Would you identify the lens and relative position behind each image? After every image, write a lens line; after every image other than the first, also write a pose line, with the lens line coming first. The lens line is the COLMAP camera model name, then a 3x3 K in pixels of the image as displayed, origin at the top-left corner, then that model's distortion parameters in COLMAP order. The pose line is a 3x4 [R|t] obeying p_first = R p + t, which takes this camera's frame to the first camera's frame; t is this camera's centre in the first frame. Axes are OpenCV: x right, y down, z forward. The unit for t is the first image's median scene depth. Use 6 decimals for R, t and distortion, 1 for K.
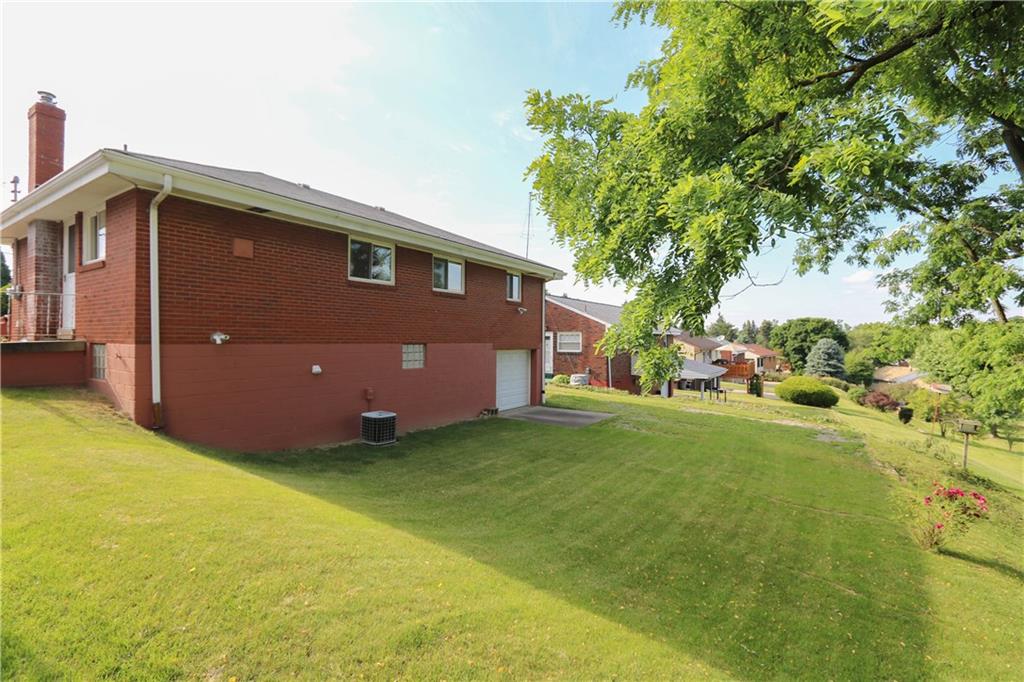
lens RADIAL K [[471.8, 0, 509.9], [0, 471.8, 341.9], [0, 0, 1]] dist [-0.022642, 0.000036]
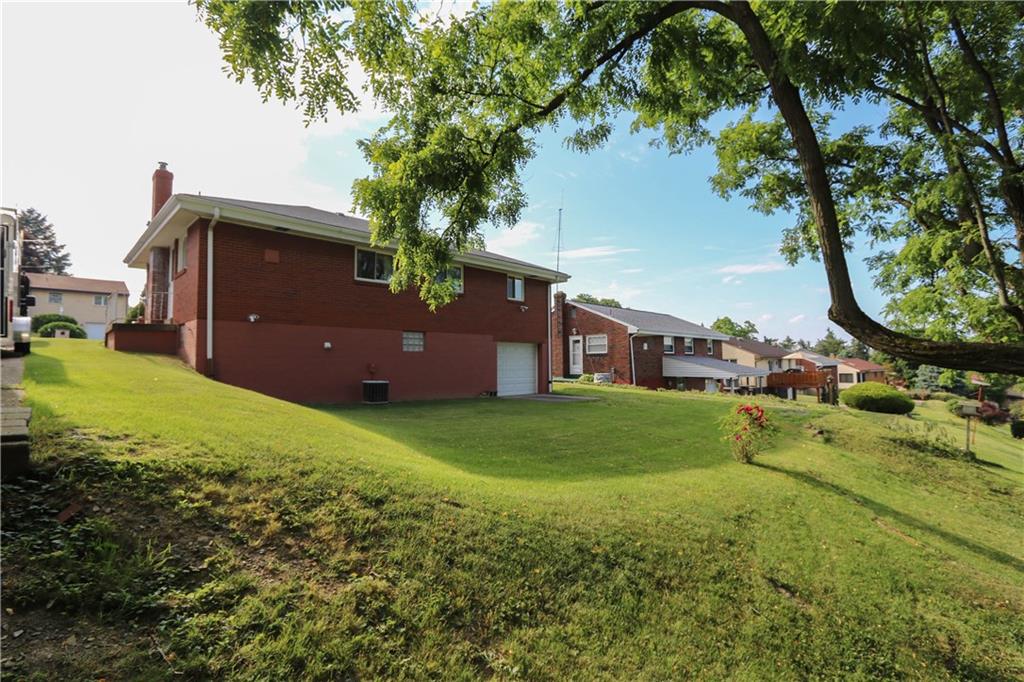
lens RADIAL K [[471.8, 0, 509.9], [0, 471.8, 341.9], [0, 0, 1]] dist [-0.022642, 0.000036]
pose [[0.978998, -0.022032, -0.202675, 0.237046], [0.010952, 0.998391, -0.055630, 0.082652], [0.203575, 0.052242, 0.977665, -0.132064]]
